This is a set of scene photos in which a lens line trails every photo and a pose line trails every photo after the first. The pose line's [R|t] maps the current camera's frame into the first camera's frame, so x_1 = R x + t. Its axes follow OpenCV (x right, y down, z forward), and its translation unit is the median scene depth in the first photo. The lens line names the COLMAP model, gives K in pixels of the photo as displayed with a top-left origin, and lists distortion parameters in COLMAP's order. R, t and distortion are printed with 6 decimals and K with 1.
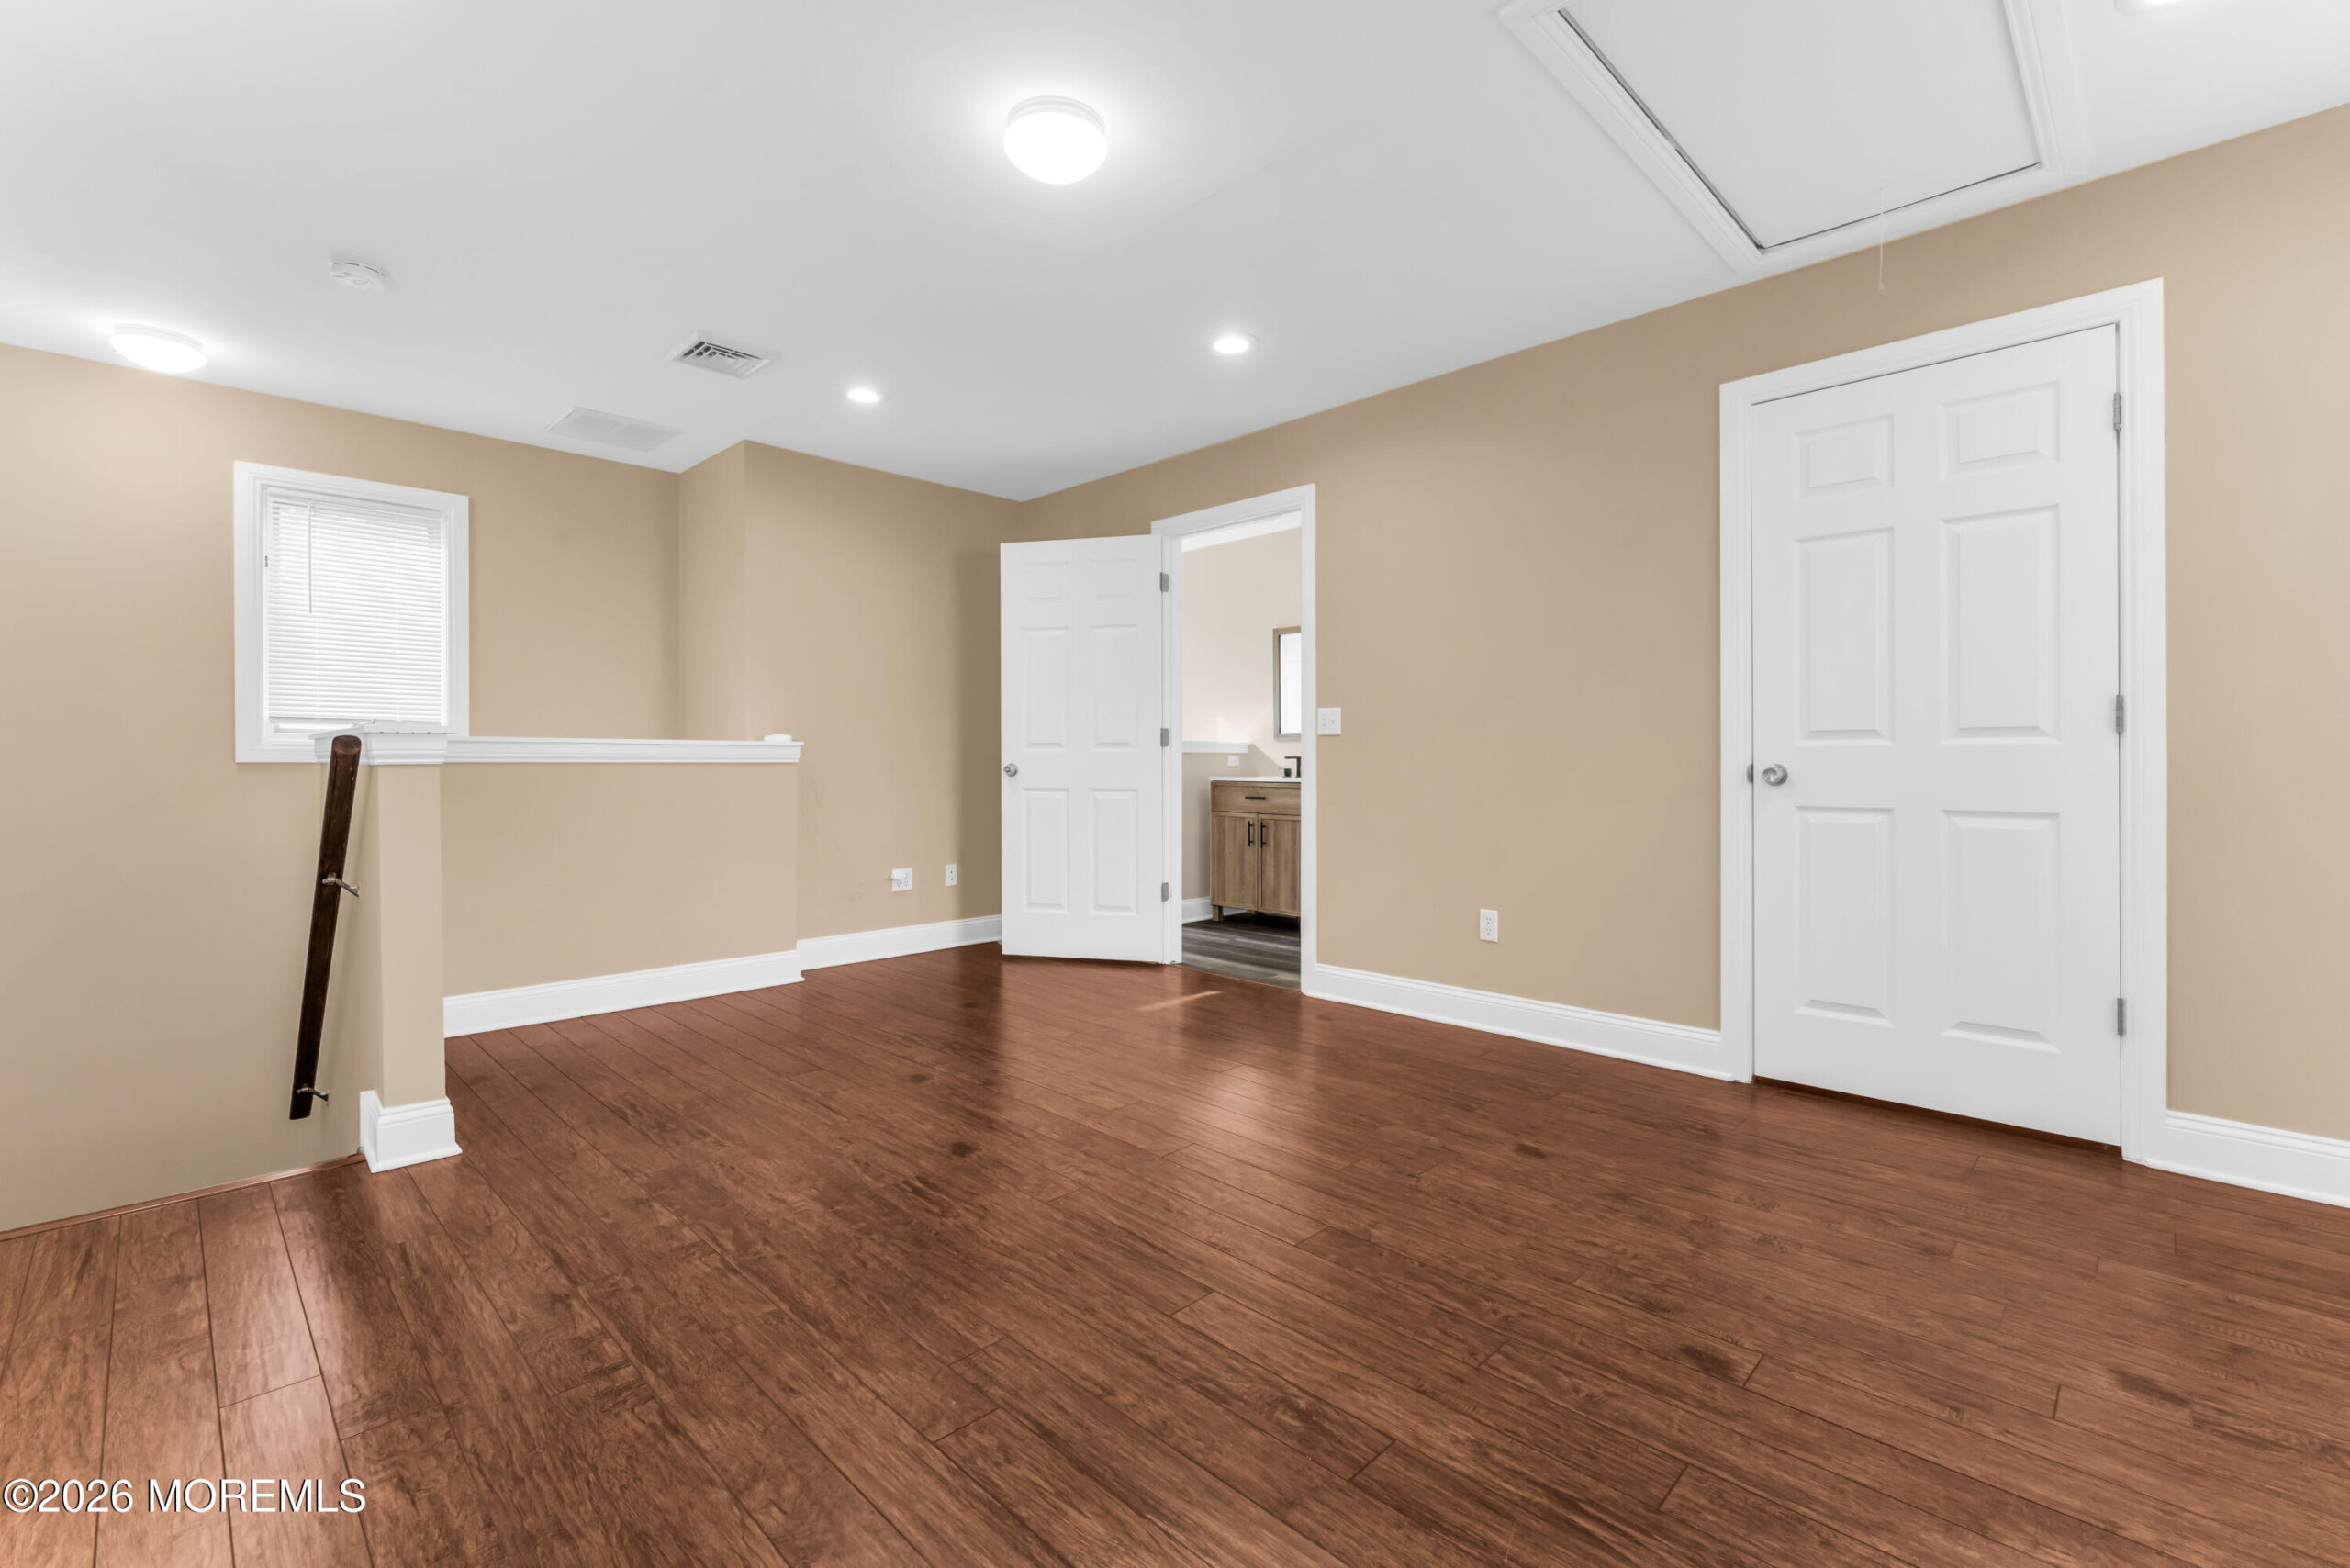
lens RADIAL K [[1011.4, 0, 1167.7], [0, 1011.4, 761.3], [0, 0, 1]] dist [0.000819, 0.000018]
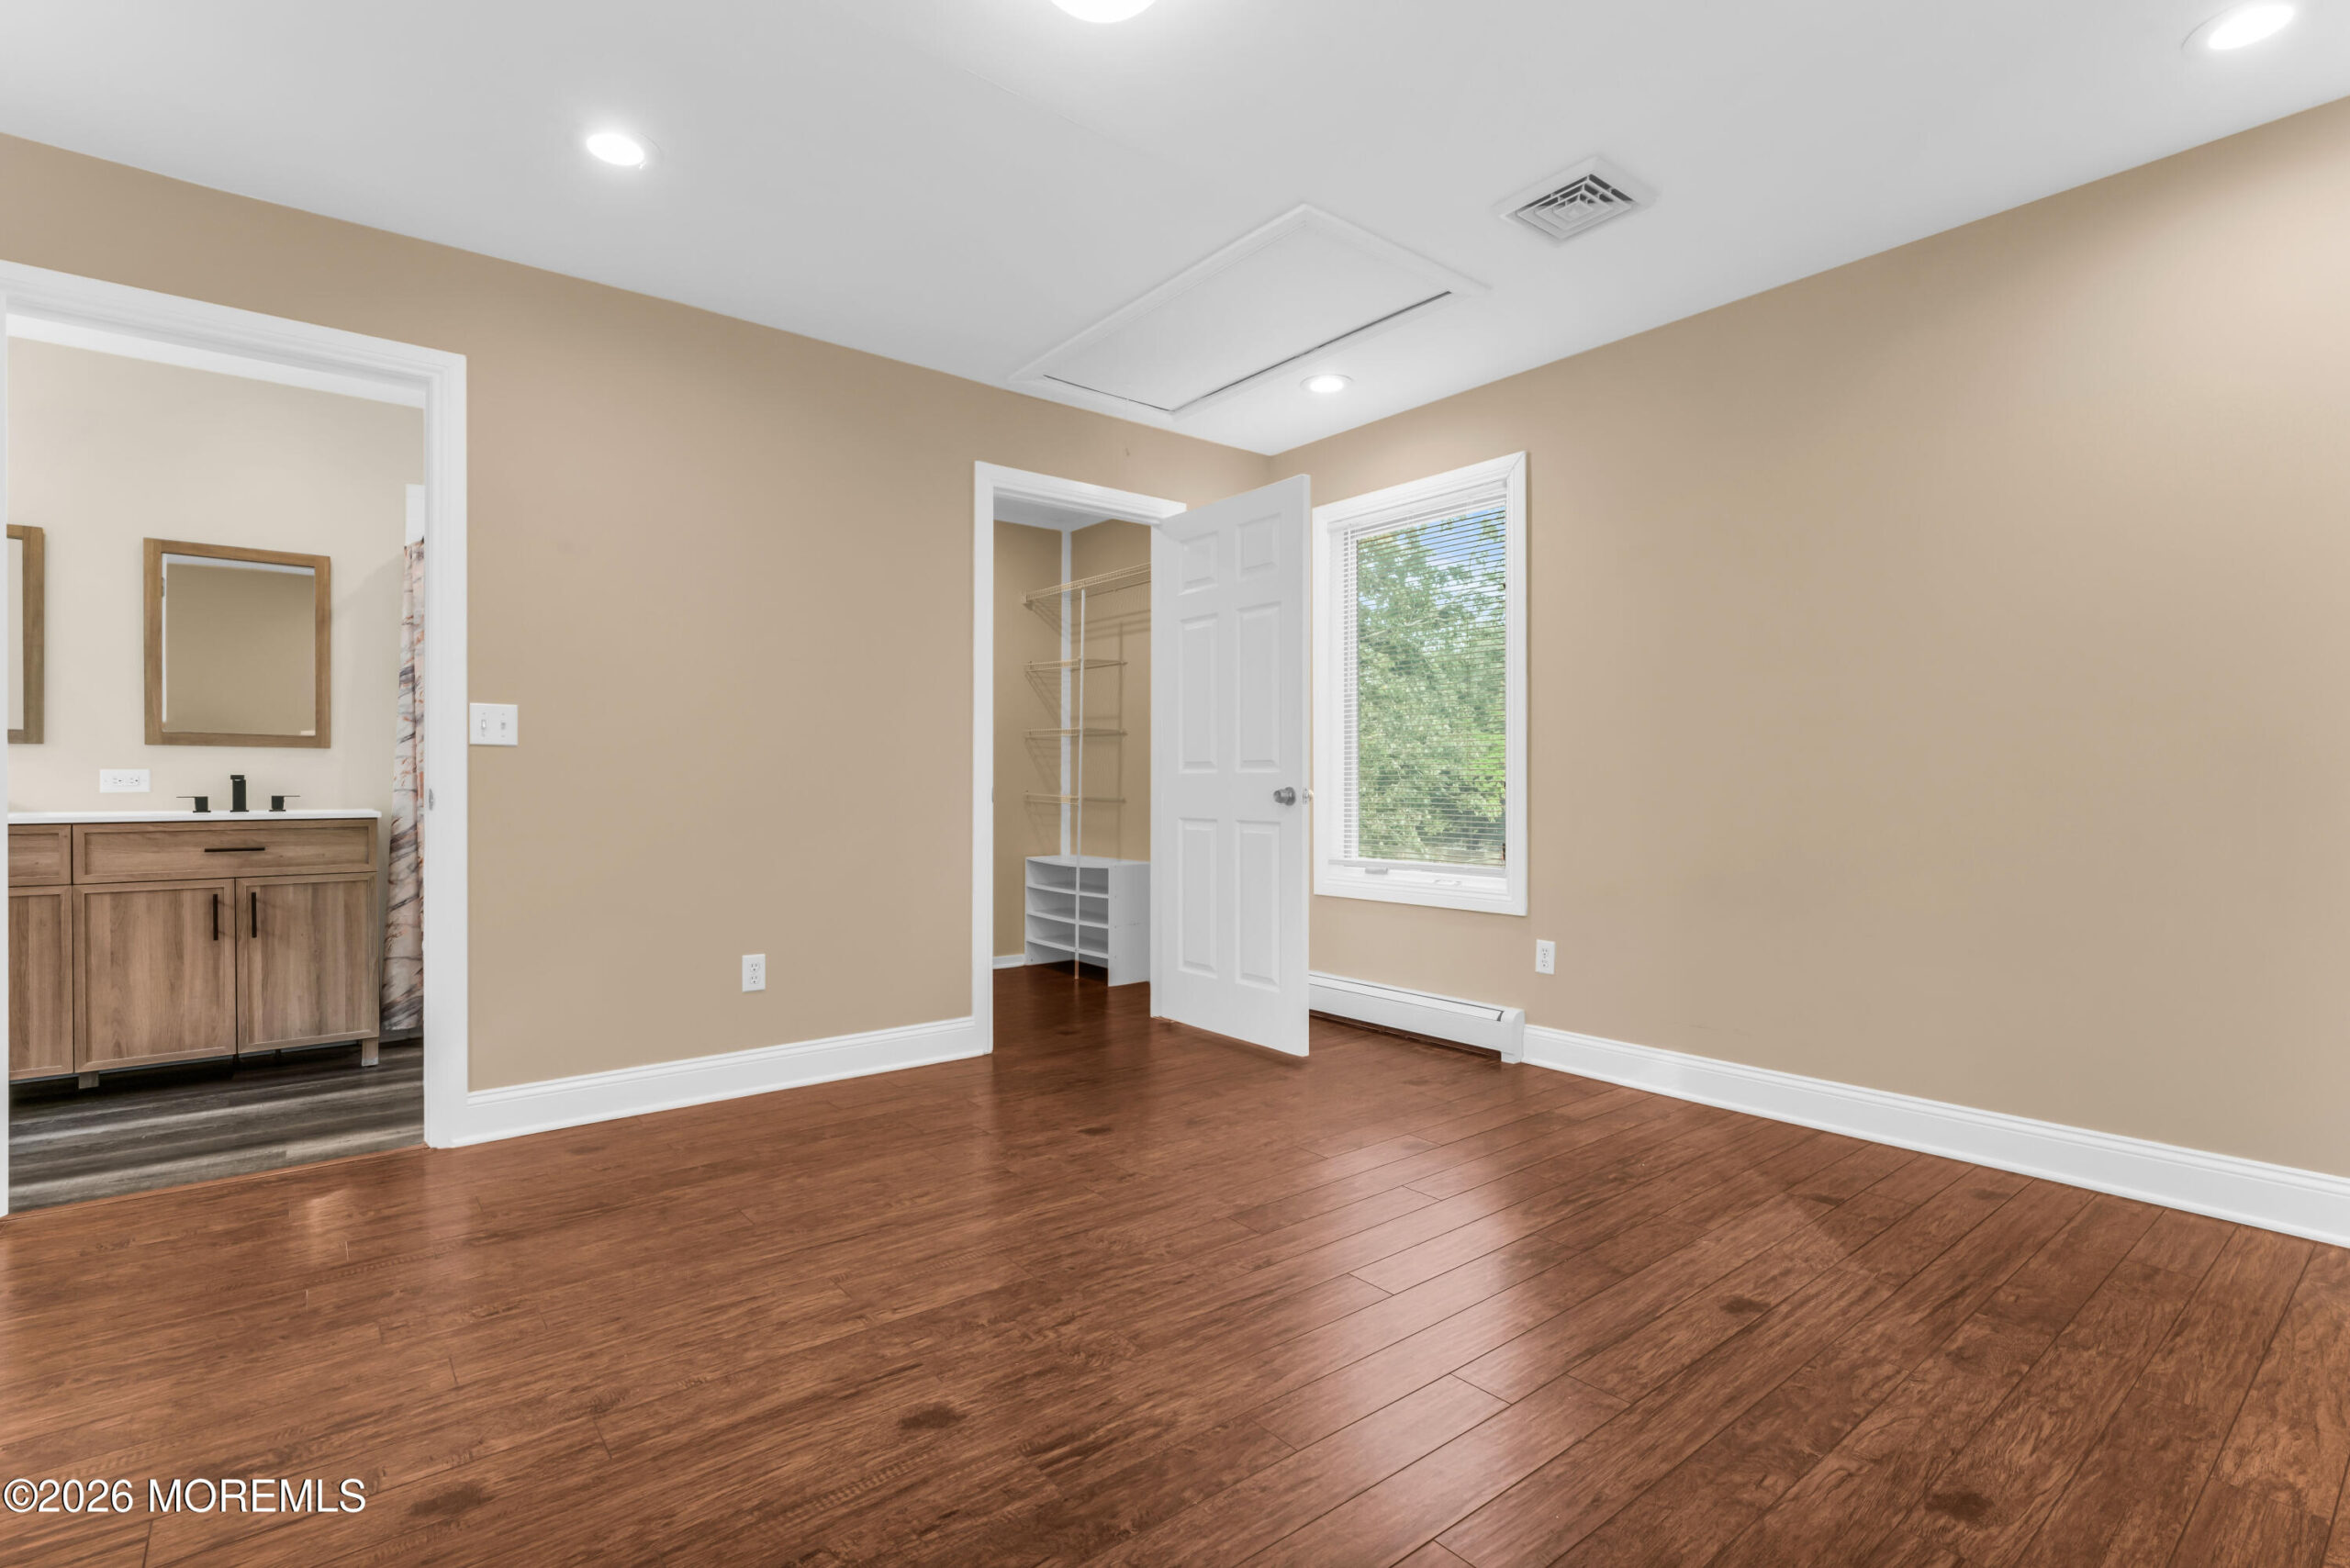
lens RADIAL K [[1092.1, 0, 1164.6], [0, 1092.1, 782.5], [0, 0, 1]] dist [-0.000991, -0.001138]
pose [[0.114640, 0.003774, 0.993400, -0.858086], [-0.000905, 0.999993, -0.003694, 0.001892], [-0.993407, -0.000476, 0.114643, 0.799385]]
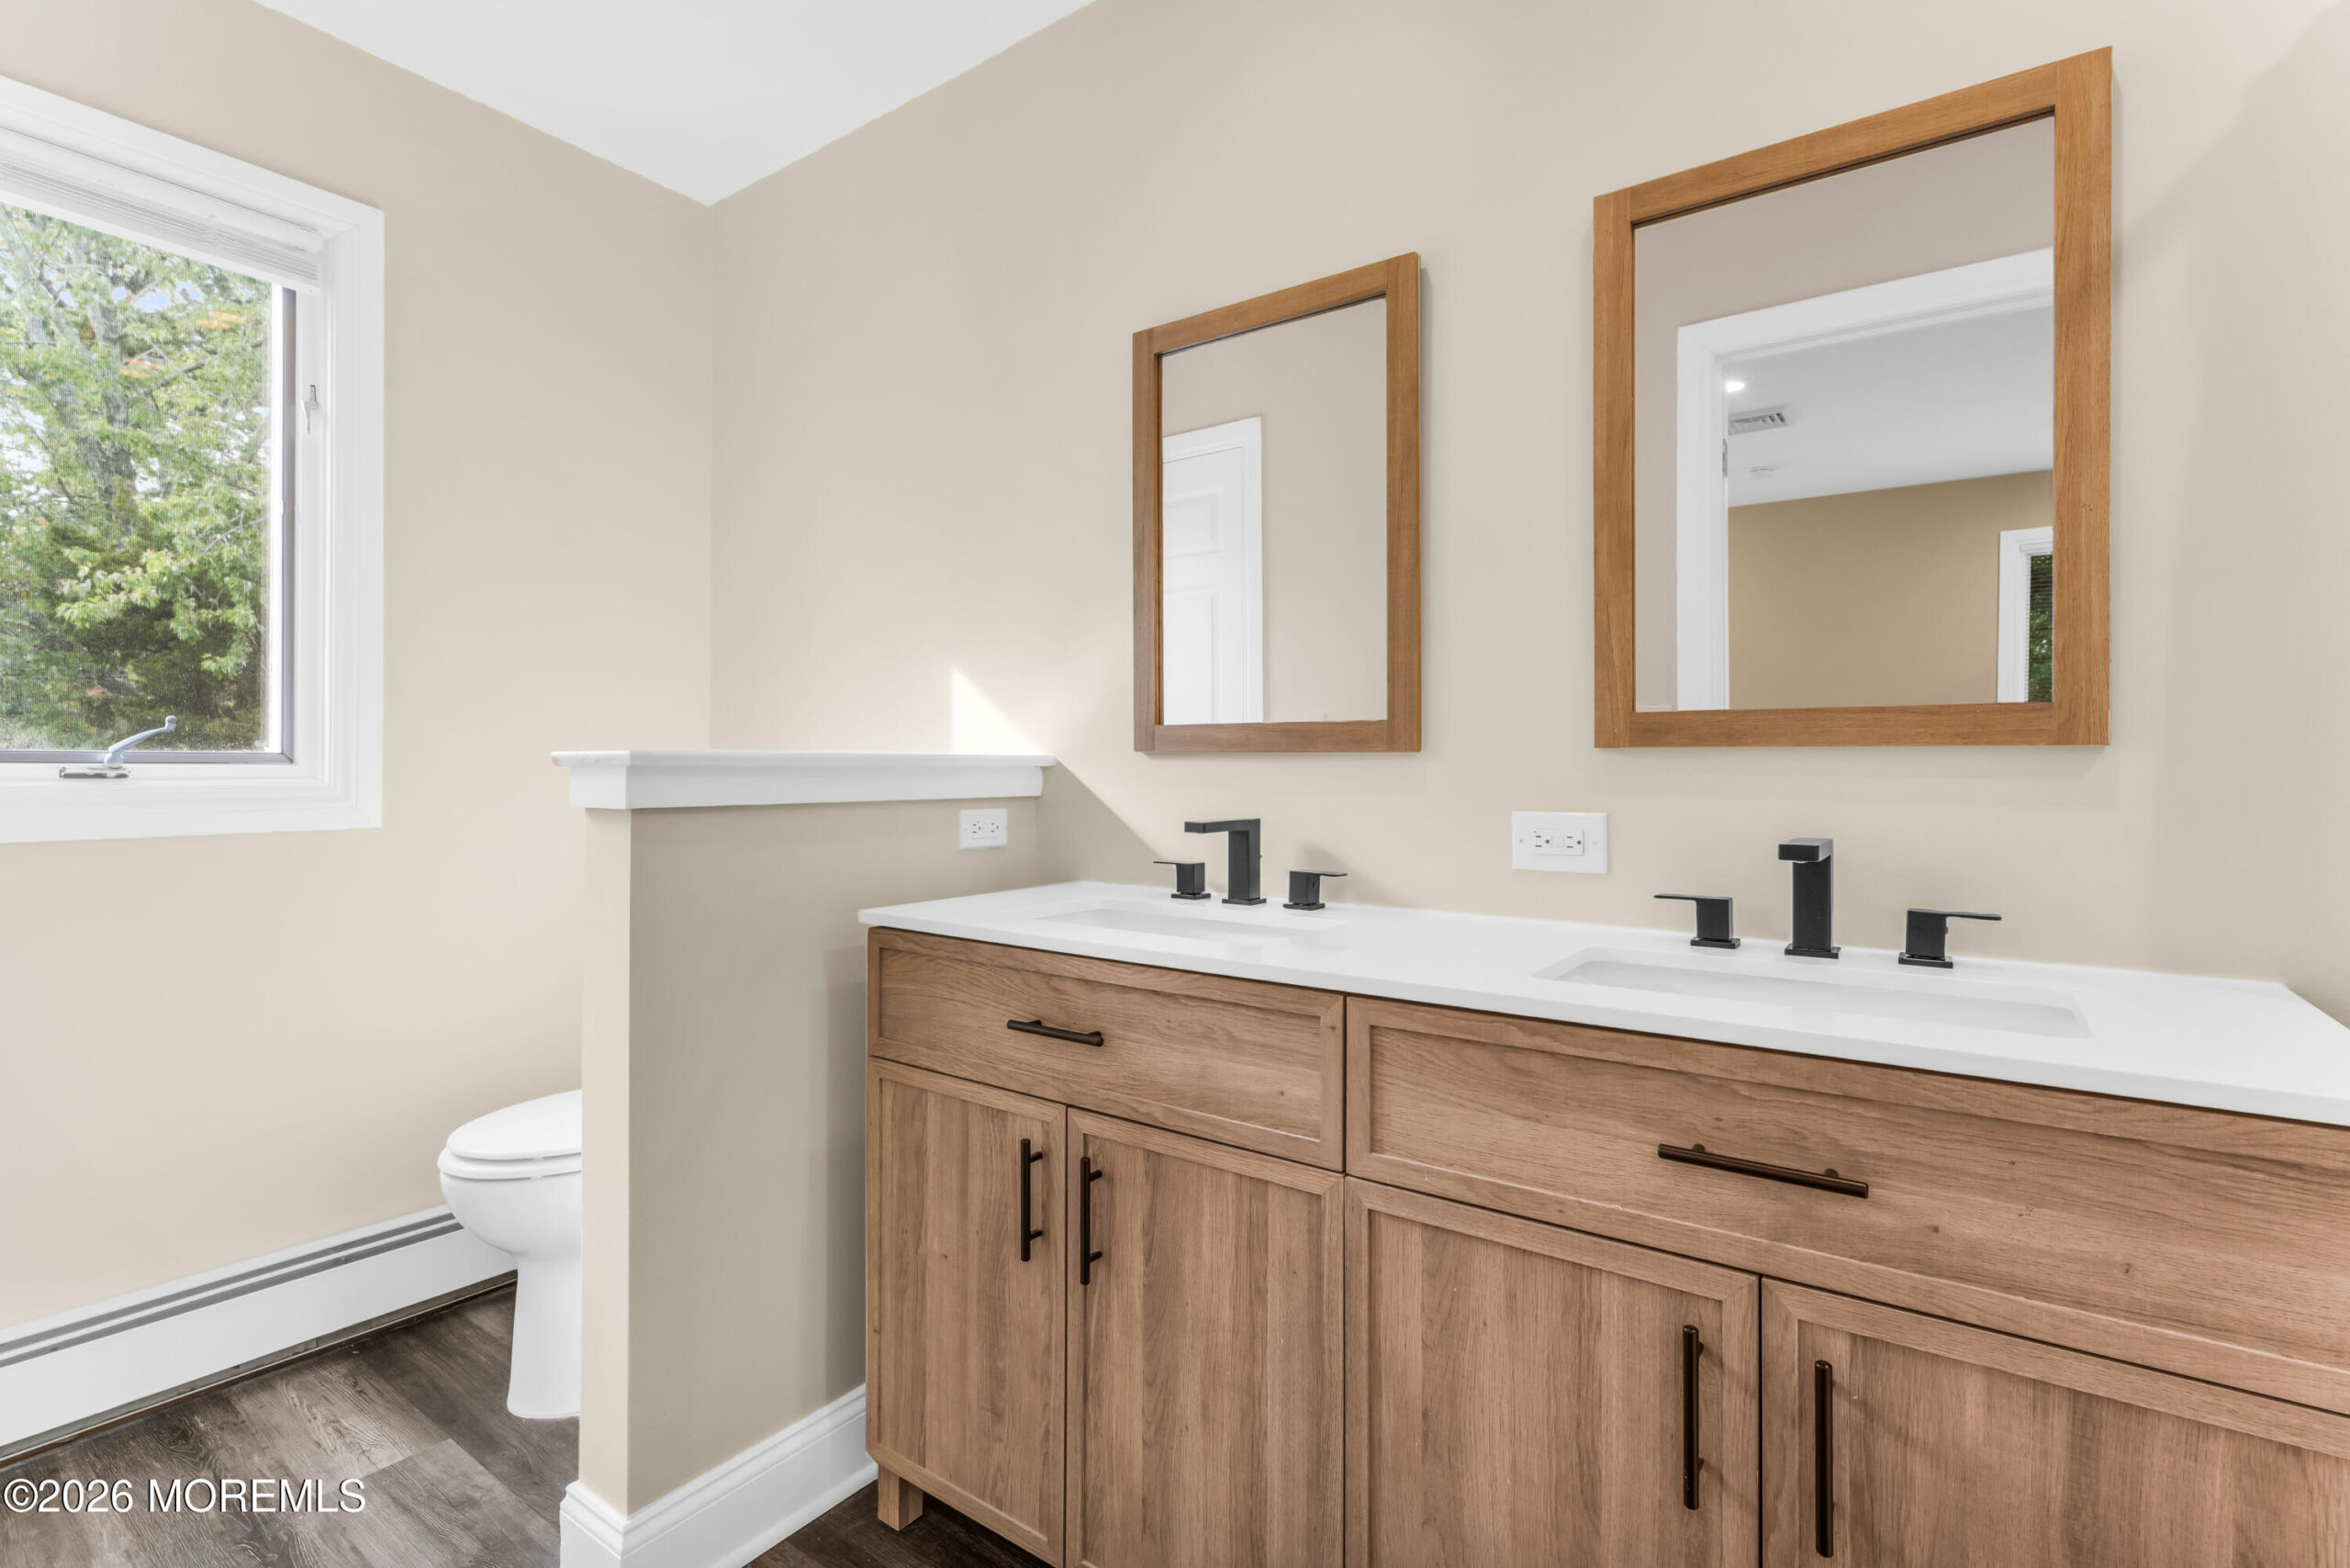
lens RADIAL K [[1092.1, 0, 1175.6], [0, 1092.1, 770.7], [0, 0, 1]] dist [-0.000991, -0.001138]
pose [[0.986386, 0.006446, 0.164317, 0.176702], [-0.007414, 0.999959, 0.005281, -0.044828], [-0.164276, -0.006427, 0.986393, 1.855385]]
